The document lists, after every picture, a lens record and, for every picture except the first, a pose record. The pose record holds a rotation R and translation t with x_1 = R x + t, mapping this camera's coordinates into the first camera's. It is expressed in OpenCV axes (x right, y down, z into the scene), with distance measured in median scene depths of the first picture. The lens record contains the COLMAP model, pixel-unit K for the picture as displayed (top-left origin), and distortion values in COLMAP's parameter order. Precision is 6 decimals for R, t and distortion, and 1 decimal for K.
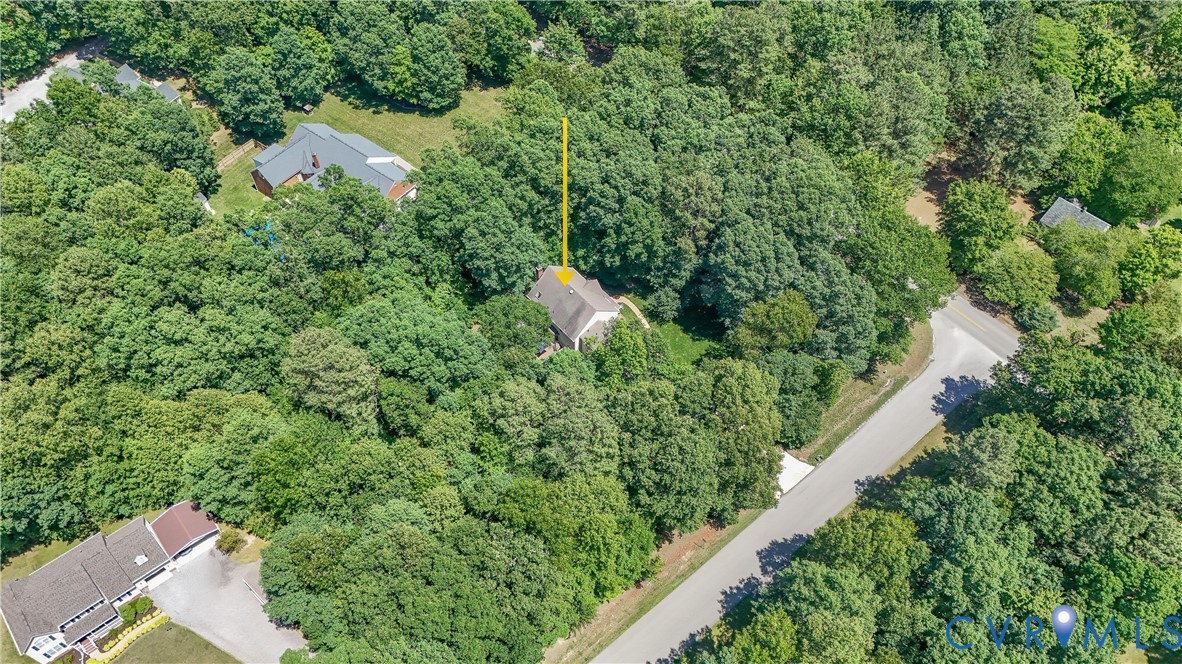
lens RADIAL K [[863.4, 0, 593.5], [0, 863.4, 336.1], [0, 0, 1]] dist [0.027058, -0.040817]
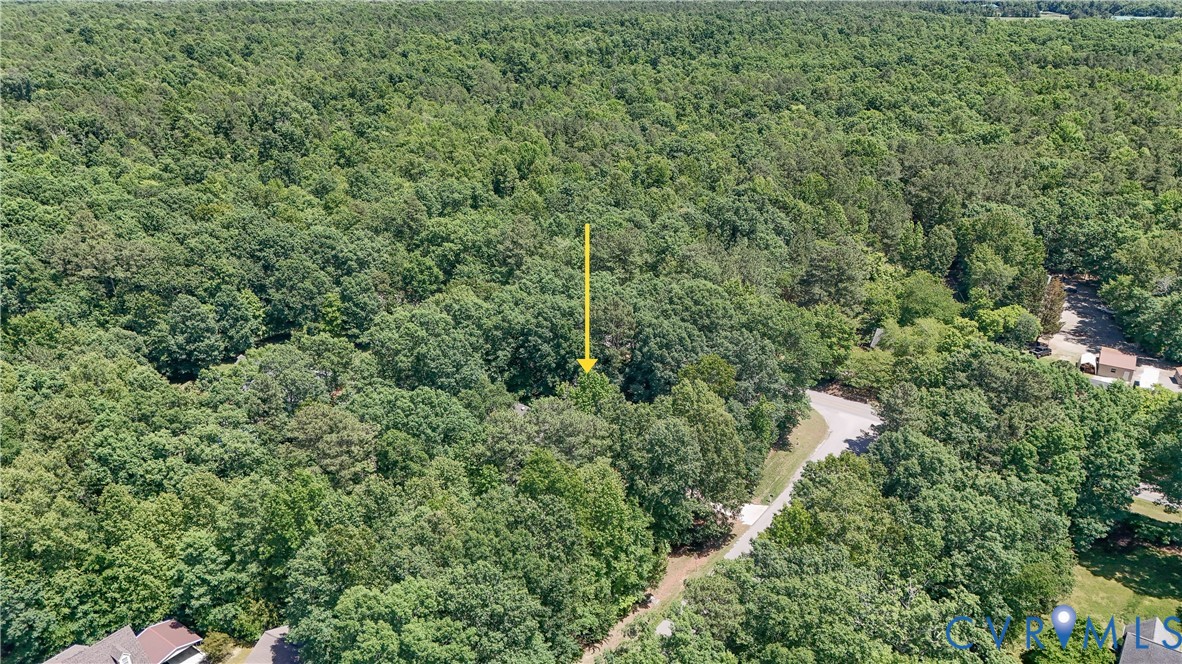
lens RADIAL K [[863.4, 0, 589.2], [0, 863.4, 326.3], [0, 0, 1]] dist [0.027058, -0.040817]
pose [[0.969827, -0.090433, 0.226403, -0.152872], [0.193782, 0.849454, -0.490792, 0.350135], [-0.147935, 0.519856, 0.841347, -0.018668]]
